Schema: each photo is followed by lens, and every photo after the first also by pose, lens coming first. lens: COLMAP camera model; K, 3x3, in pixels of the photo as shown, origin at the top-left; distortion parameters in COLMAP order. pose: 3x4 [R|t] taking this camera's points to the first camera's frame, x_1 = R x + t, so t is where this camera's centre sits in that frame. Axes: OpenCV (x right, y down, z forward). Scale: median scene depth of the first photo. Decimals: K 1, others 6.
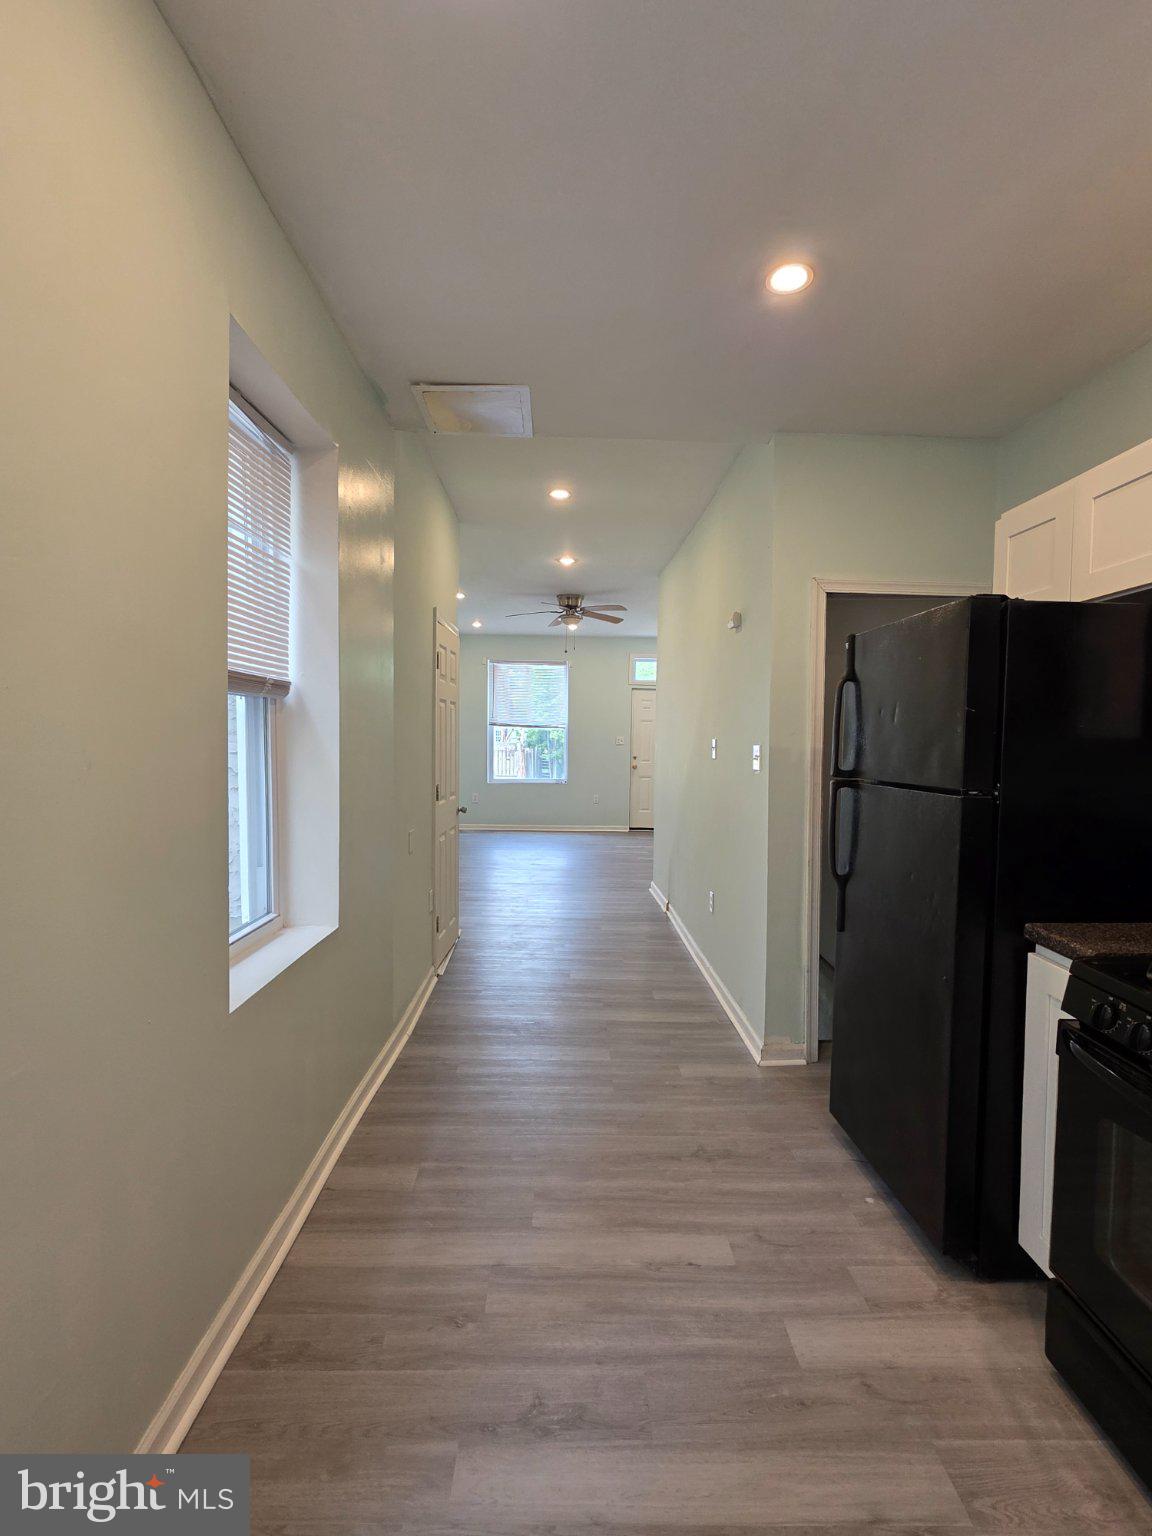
lens RADIAL K [[726.7, 0, 578.2], [0, 726.7, 763.1], [0, 0, 1]] dist [0.001430, 0.002866]
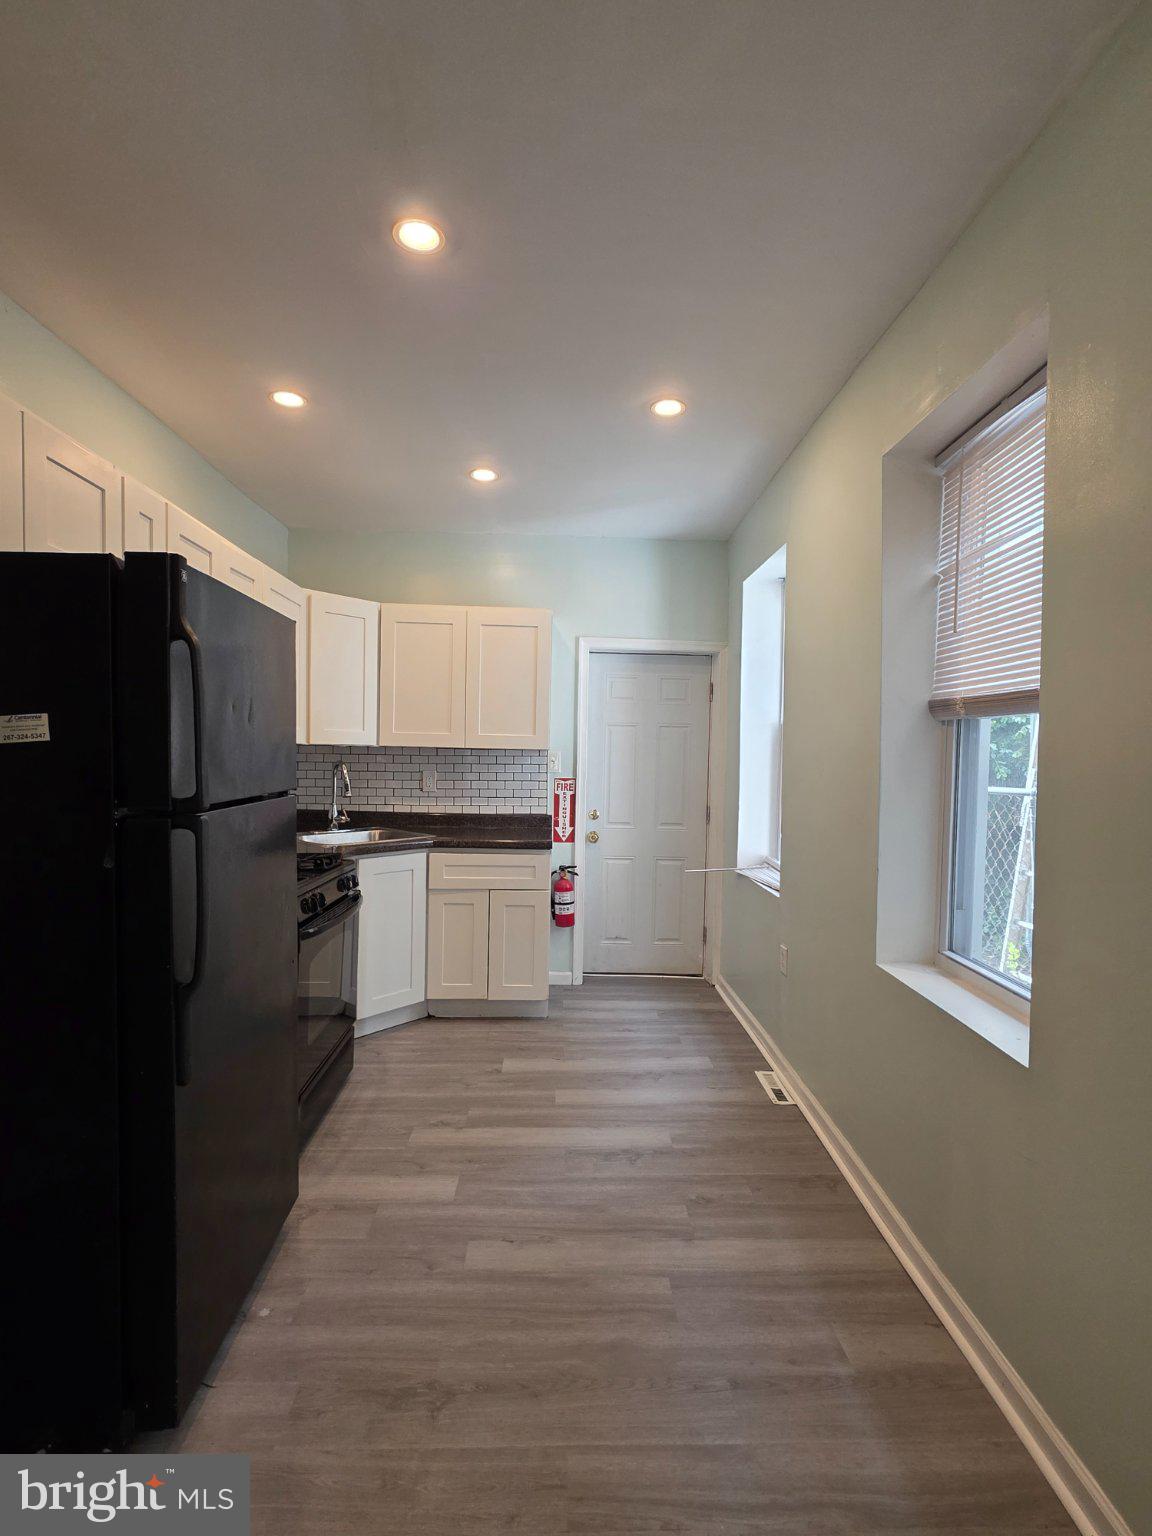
lens RADIAL K [[726.7, 0, 579.4], [0, 726.7, 771.2], [0, 0, 1]] dist [0.001430, 0.002866]
pose [[-0.999490, -0.027661, -0.015927, 0.096197], [-0.028569, 0.997795, 0.059912, -0.073502], [0.014234, 0.060336, -0.998077, 2.166550]]
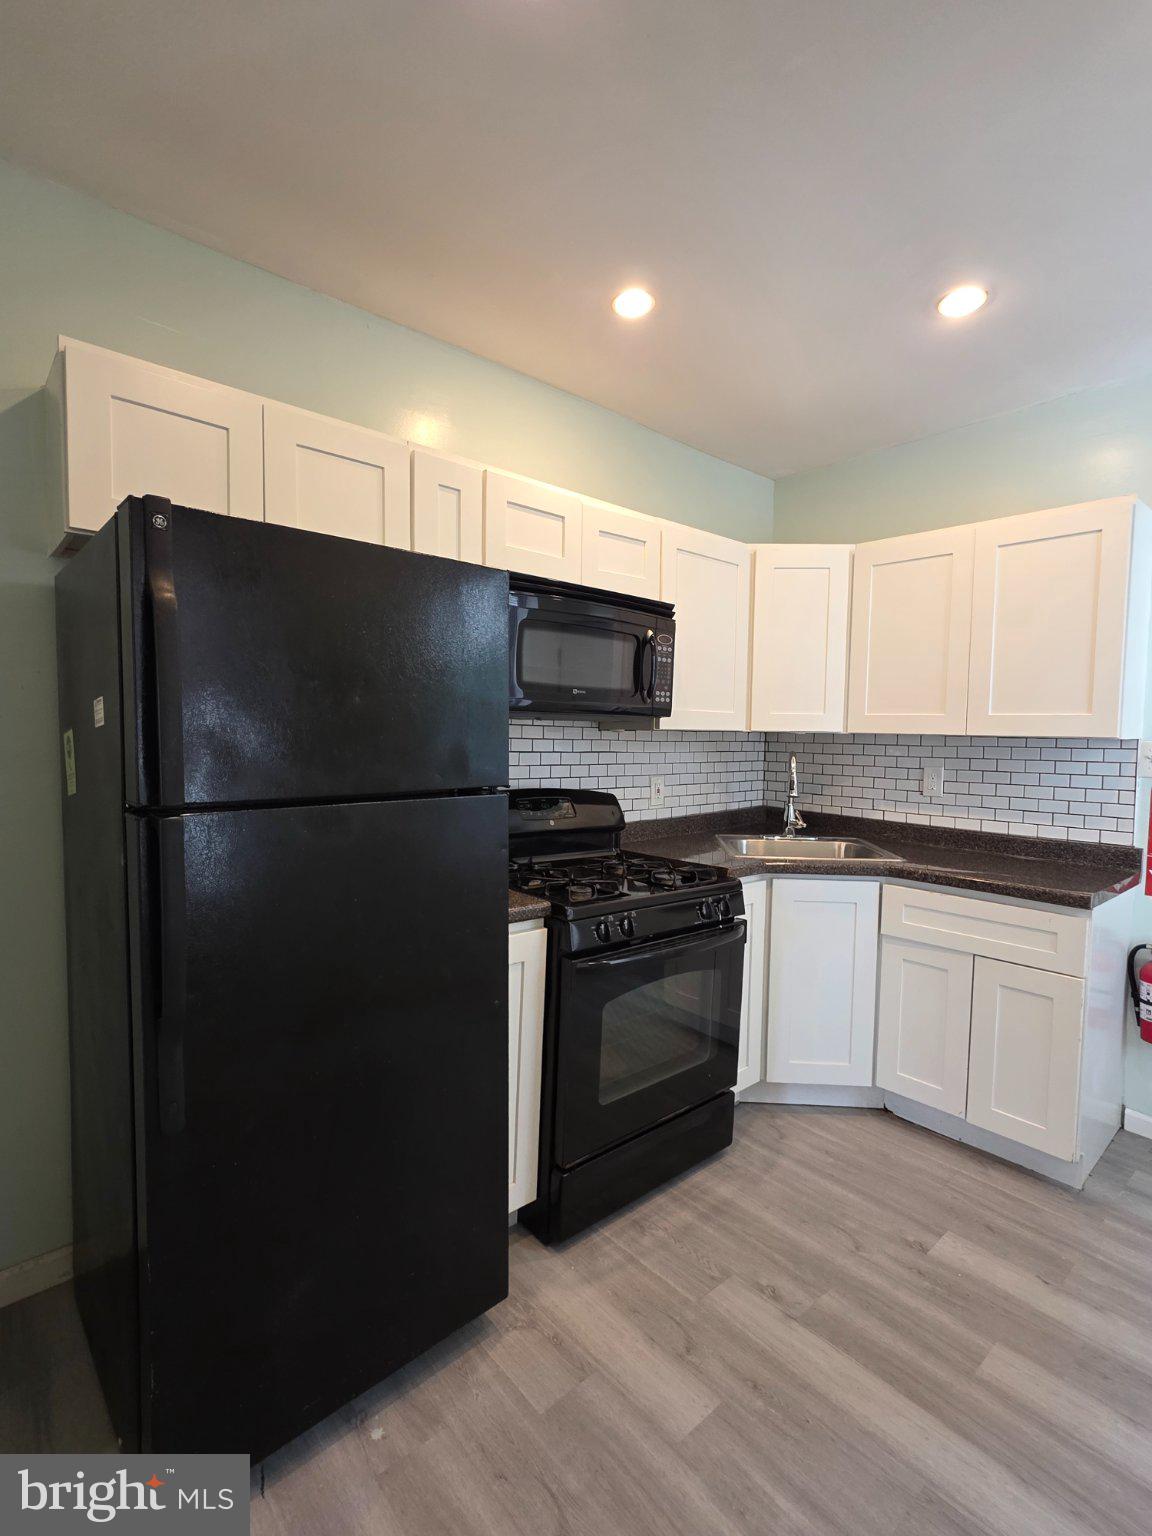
lens RADIAL K [[726.7, 0, 579.6], [0, 726.7, 770.9], [0, 0, 1]] dist [0.001430, 0.002866]
pose [[-0.645390, -0.062691, 0.761276, -0.217177], [0.003184, 0.996397, 0.084752, -0.057908], [-0.763846, 0.057122, -0.642865, 1.519758]]
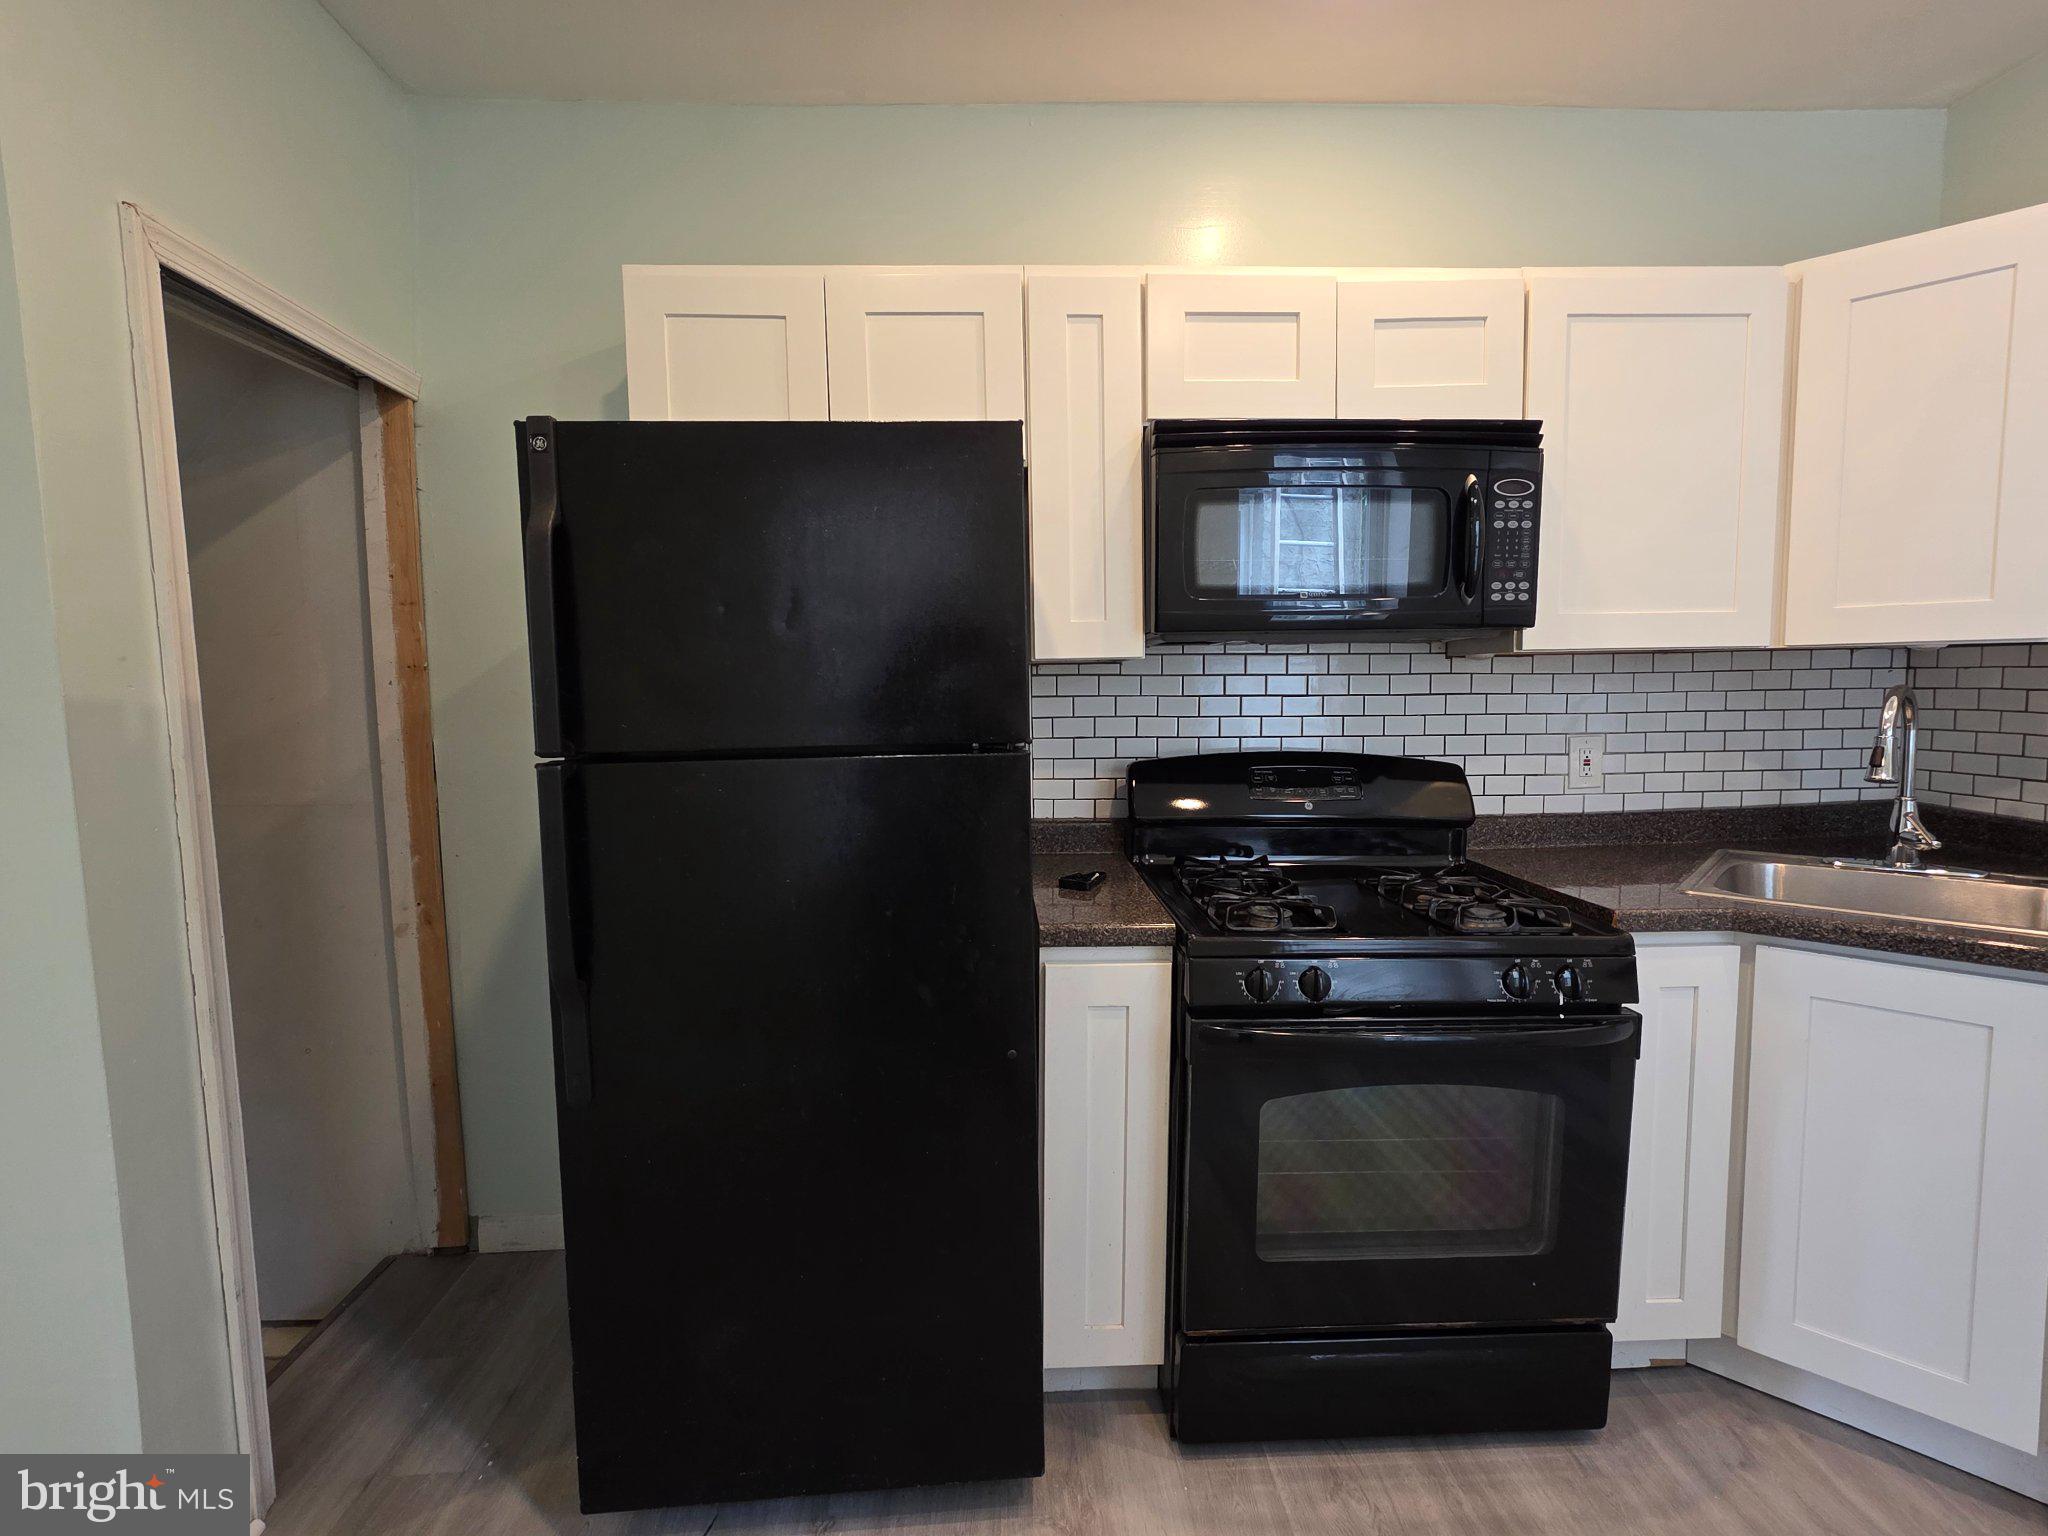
lens RADIAL K [[968.9, 0, 1029.1], [0, 968.9, 761.8], [0, 0, 1]] dist [0.001430, 0.002866]
pose [[-0.023154, -0.094949, 0.995213, -0.291298], [0.050112, 0.994118, 0.096011, -0.024492], [-0.998475, 0.052095, -0.018260, 1.022229]]
